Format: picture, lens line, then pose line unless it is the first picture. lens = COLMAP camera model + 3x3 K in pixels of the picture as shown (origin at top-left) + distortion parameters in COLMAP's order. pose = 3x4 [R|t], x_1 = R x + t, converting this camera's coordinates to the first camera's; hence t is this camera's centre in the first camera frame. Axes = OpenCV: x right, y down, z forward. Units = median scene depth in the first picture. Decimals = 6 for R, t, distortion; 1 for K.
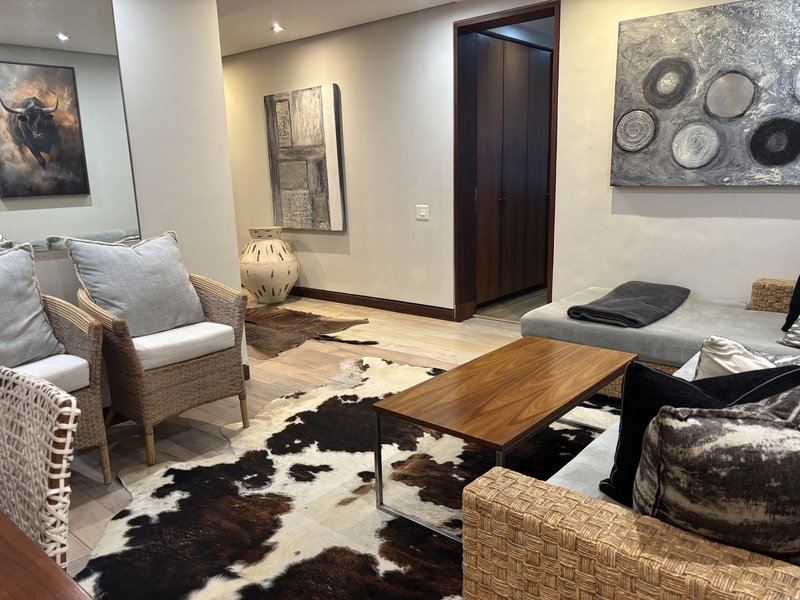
lens RADIAL K [[600.9, 0, 397.1], [0, 600.9, 300.2], [0, 0, 1]] dist [0.008352, -0.036070]
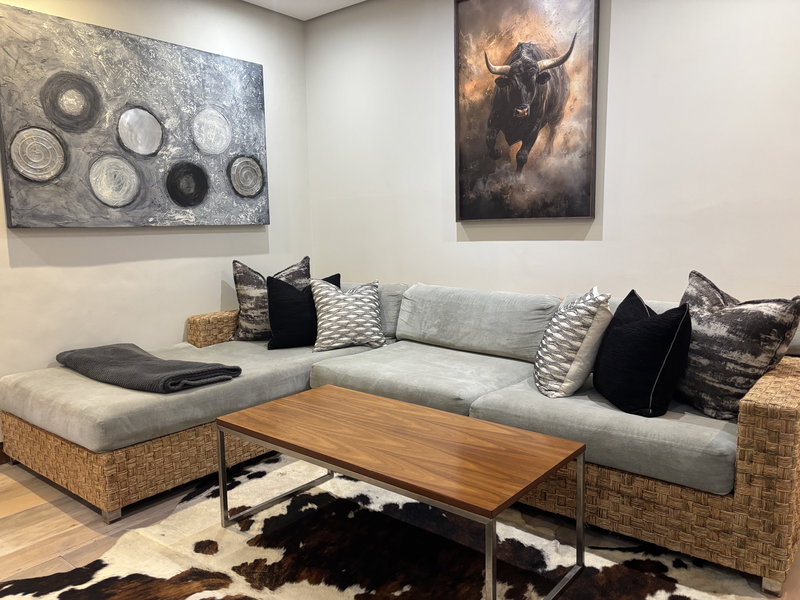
lens RADIAL K [[600.9, 0, 398.2], [0, 600.9, 304.1], [0, 0, 1]] dist [0.008352, -0.036070]
pose [[-0.041255, -0.099423, 0.994190, -0.417680], [0.224353, 0.968706, 0.106184, -0.085715], [-0.973634, 0.227430, -0.017658, 0.666185]]
